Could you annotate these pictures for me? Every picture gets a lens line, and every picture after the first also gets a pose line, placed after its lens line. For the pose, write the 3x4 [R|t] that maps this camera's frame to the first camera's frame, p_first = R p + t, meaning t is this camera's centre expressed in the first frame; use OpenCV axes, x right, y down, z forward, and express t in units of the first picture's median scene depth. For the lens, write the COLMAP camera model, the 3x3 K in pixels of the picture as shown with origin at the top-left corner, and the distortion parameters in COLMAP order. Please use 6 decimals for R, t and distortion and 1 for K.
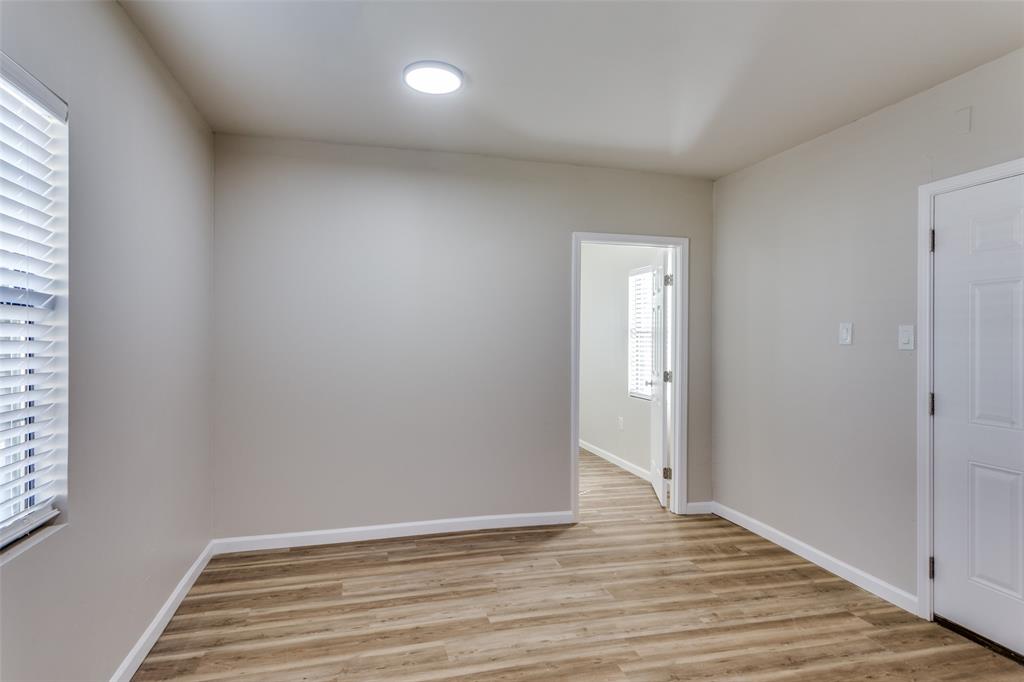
lens RADIAL K [[572.5, 0, 507.4], [0, 572.5, 337.3], [0, 0, 1]] dist [0.001237, 0.002085]
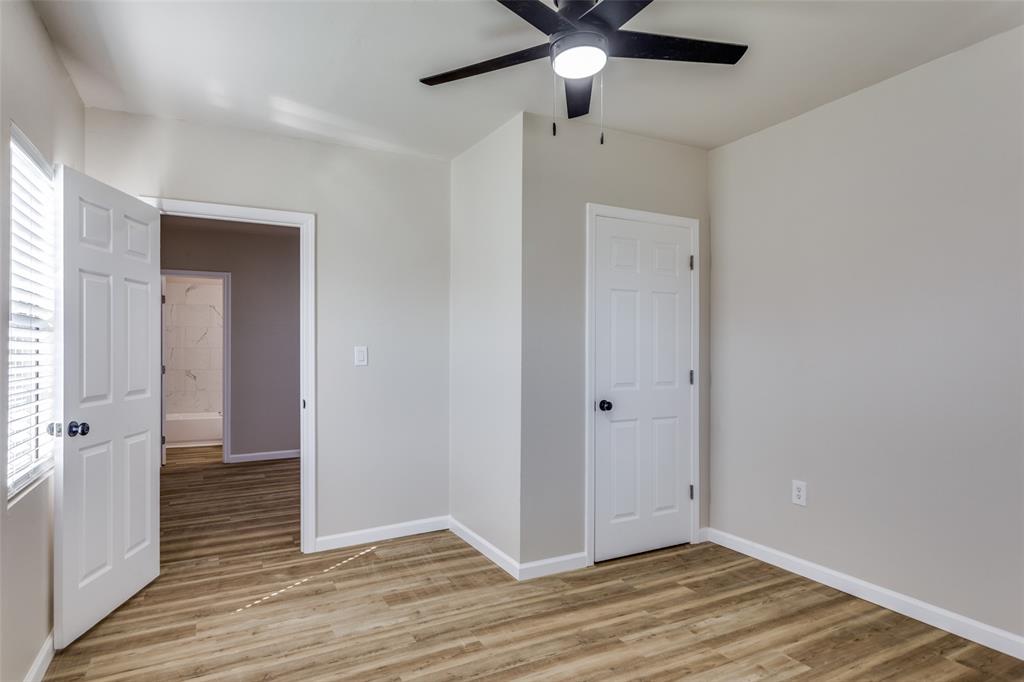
lens RADIAL K [[572.5, 0, 507.4], [0, 572.5, 337.3], [0, 0, 1]] dist [0.001237, 0.002085]
pose [[-0.976671, -0.003145, -0.214718, 0.006823], [-0.001793, 0.999977, -0.006492, 0.008022], [0.214733, -0.005955, -0.976655, 1.888485]]
